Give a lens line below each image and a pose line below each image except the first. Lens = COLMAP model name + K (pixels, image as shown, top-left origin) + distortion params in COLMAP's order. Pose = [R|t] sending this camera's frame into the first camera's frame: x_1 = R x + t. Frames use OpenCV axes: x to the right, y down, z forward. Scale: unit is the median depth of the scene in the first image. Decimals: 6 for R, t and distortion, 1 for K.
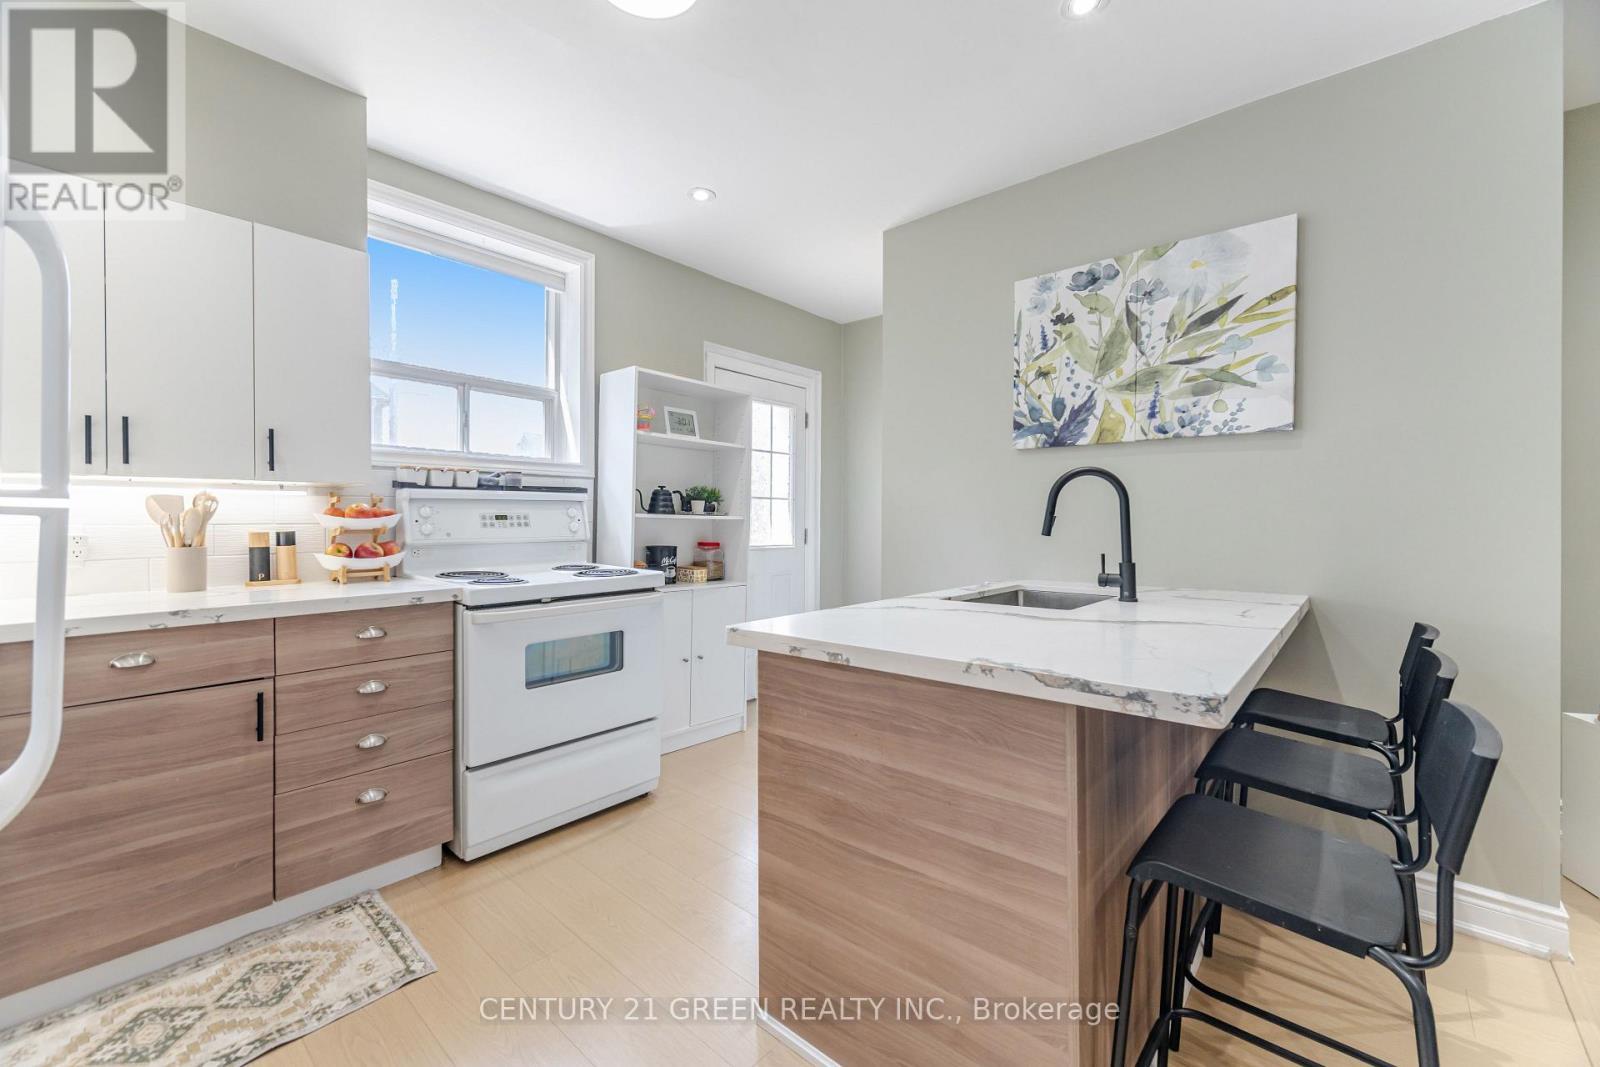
lens RADIAL K [[647.3, 0, 794.2], [0, 647.3, 527.8], [0, 0, 1]] dist [0.011431, -0.006142]
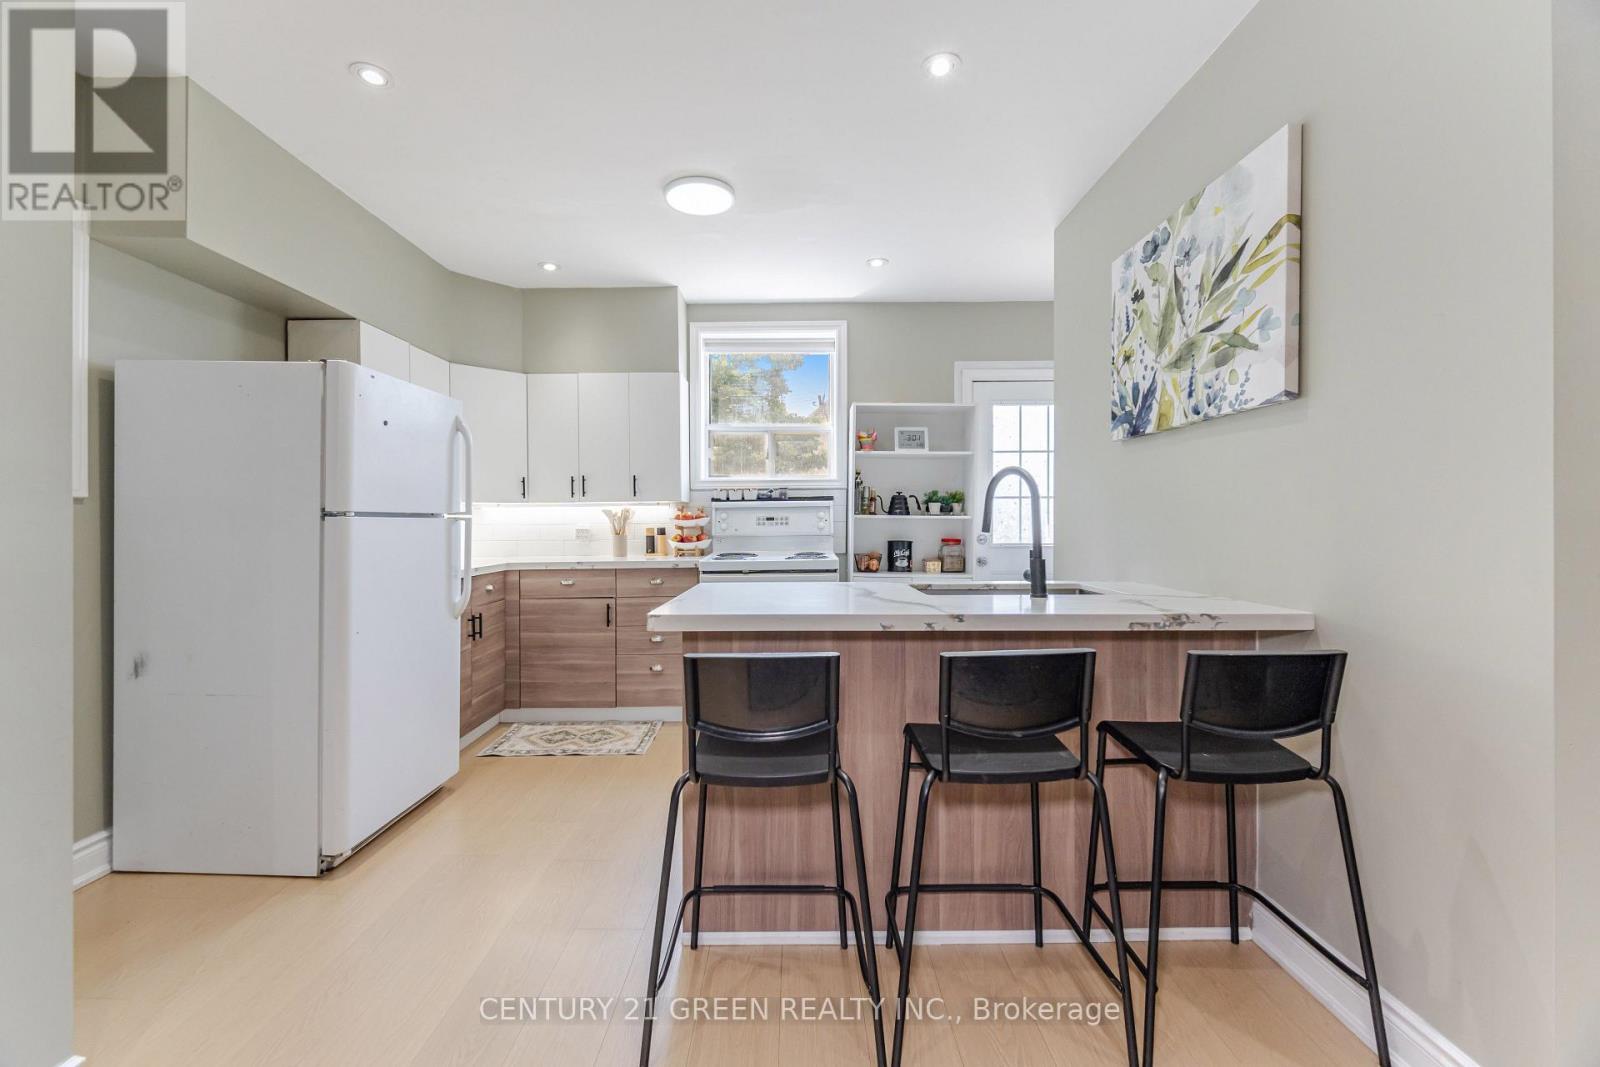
lens RADIAL K [[668.6, 0, 792.2], [0, 668.6, 525.1], [0, 0, 1]] dist [0.003893, -0.000655]
pose [[0.657385, -0.001268, -0.753554, 0.864592], [-0.001726, 0.999993, -0.003188, 0.003687], [0.753553, 0.003396, 0.657378, 0.019580]]
